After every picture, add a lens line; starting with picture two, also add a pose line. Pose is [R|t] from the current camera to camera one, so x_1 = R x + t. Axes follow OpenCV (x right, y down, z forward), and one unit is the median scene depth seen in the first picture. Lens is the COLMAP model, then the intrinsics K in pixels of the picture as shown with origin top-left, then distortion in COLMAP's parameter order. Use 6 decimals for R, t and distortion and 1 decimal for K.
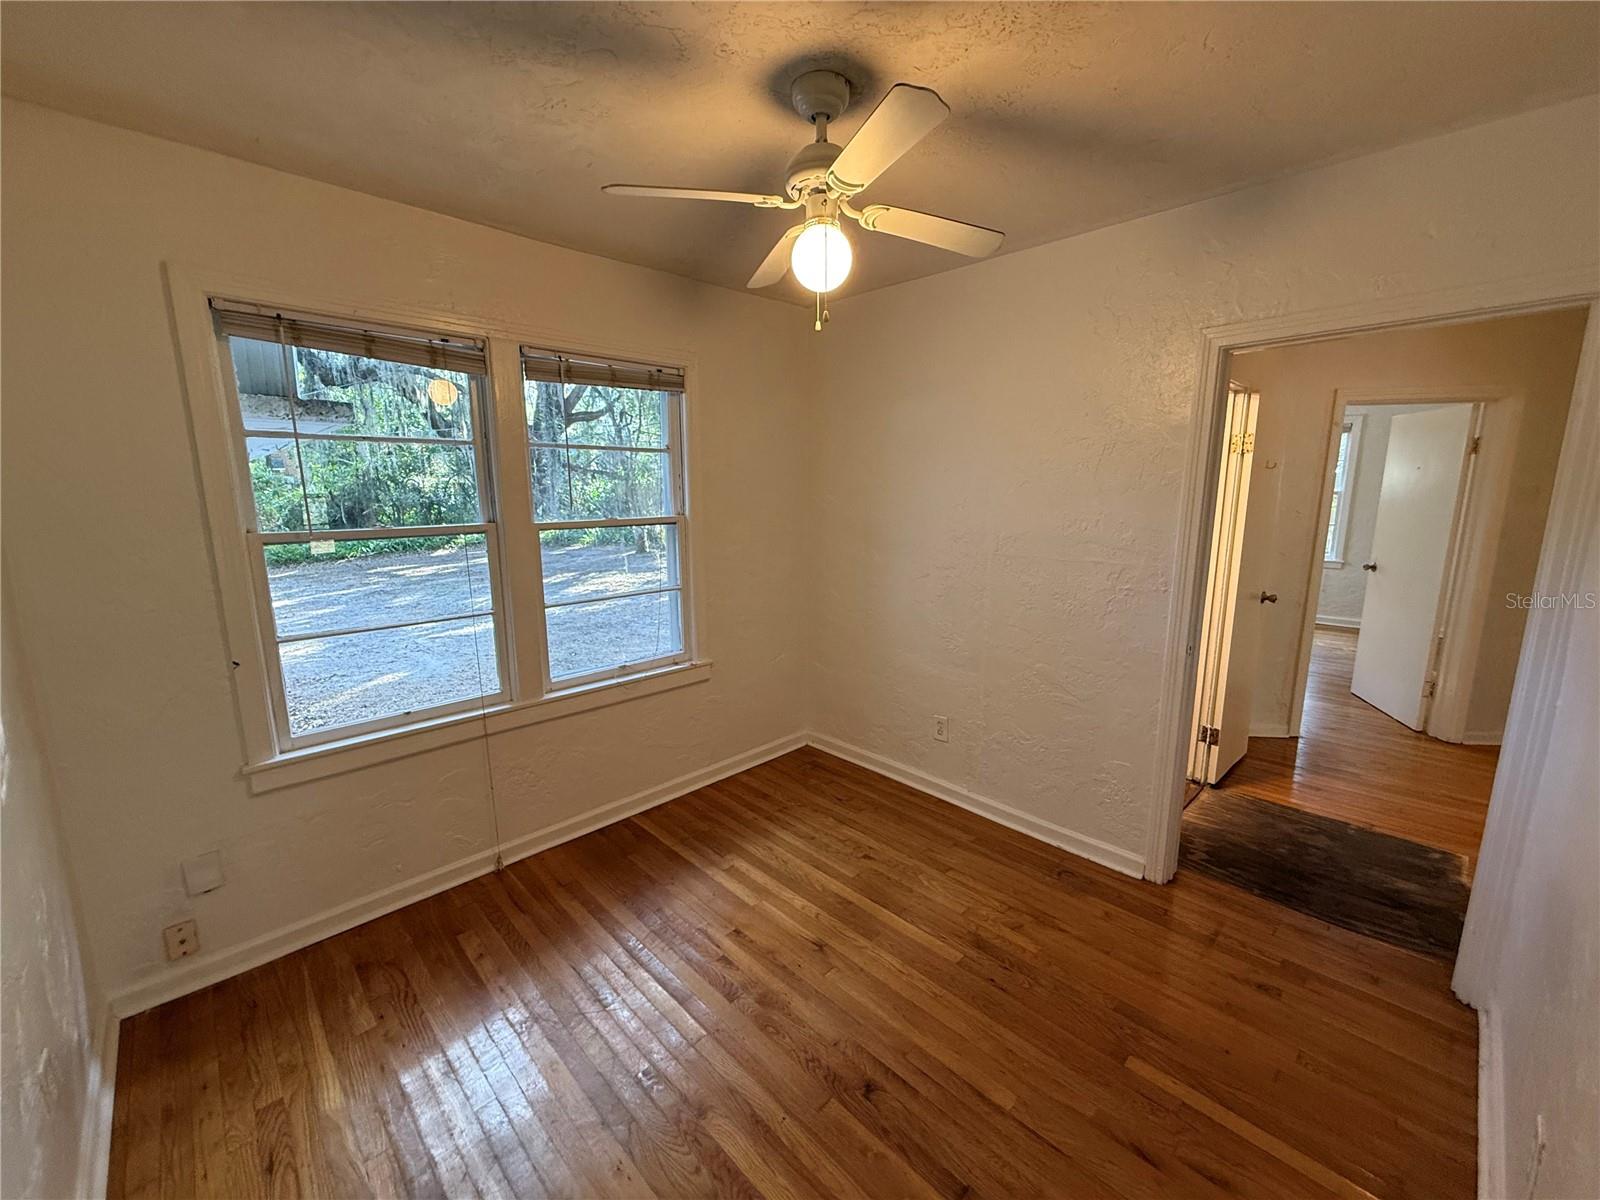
lens RADIAL K [[637.5, 0, 796.2], [0, 637.5, 593.7], [0, 0, 1]] dist [0.000987, 0.000299]
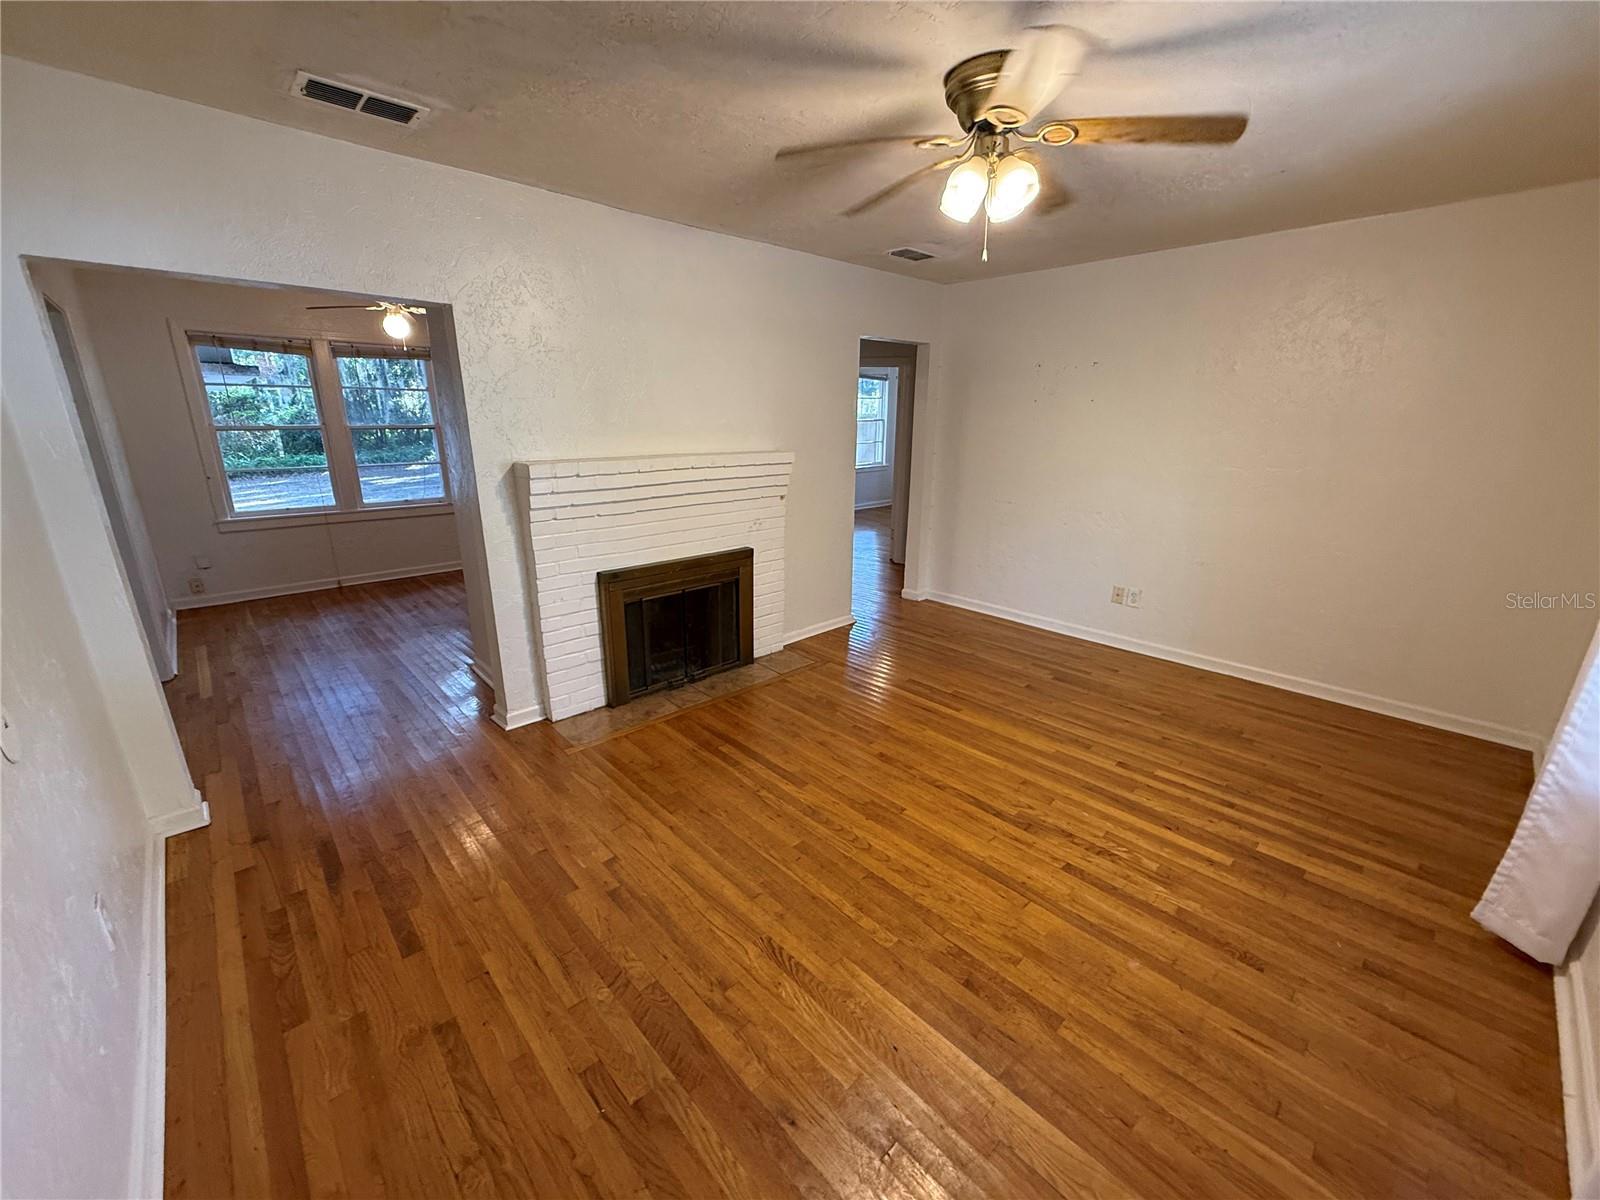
lens RADIAL K [[637.5, 0, 800.2], [0, 637.5, 601.7], [0, 0, 1]] dist [0.000987, 0.000299]
pose [[0.999692, 0.024793, 0.000945, 1.138030], [-0.024728, 0.992538, 0.119406, 0.183958], [0.002023, -0.119392, 0.992845, -1.207071]]
